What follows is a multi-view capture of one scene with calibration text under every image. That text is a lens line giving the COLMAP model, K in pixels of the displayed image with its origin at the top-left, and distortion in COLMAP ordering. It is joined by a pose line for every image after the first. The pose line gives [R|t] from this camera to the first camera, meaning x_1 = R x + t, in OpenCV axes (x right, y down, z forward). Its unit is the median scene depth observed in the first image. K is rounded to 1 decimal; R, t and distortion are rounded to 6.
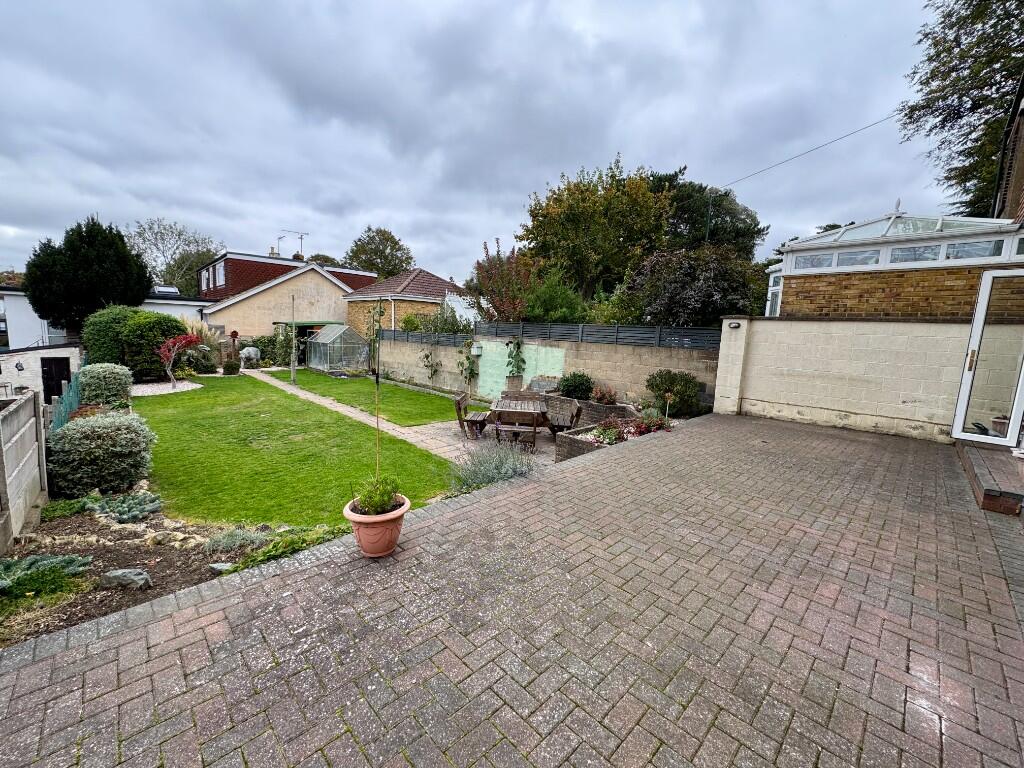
lens RADIAL K [[407.9, 0, 507.1], [0, 407.9, 385.6], [0, 0, 1]] dist [-0.027721, 0.000044]
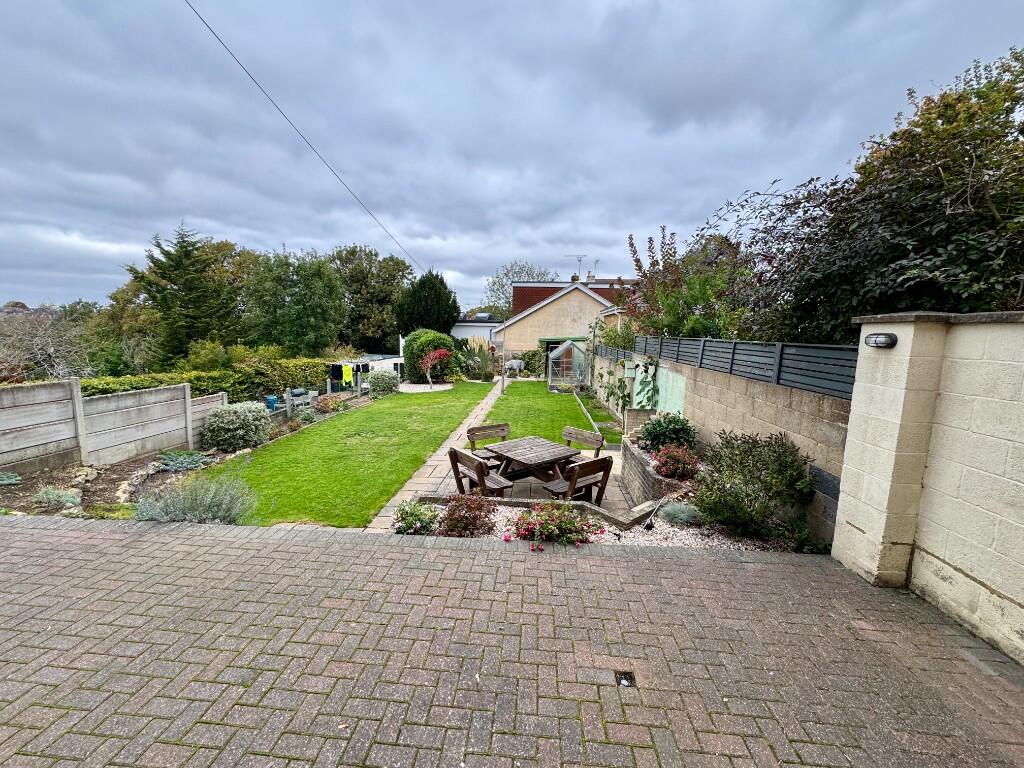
lens RADIAL K [[389.2, 0, 511.7], [0, 389.2, 412.5], [0, 0, 1]] dist [-0.000075, -0.000033]
pose [[0.661574, 0.121130, -0.740032, 0.240576], [-0.088300, 0.992585, 0.083531, -0.033888], [0.744663, 0.010083, 0.667365, 0.209162]]
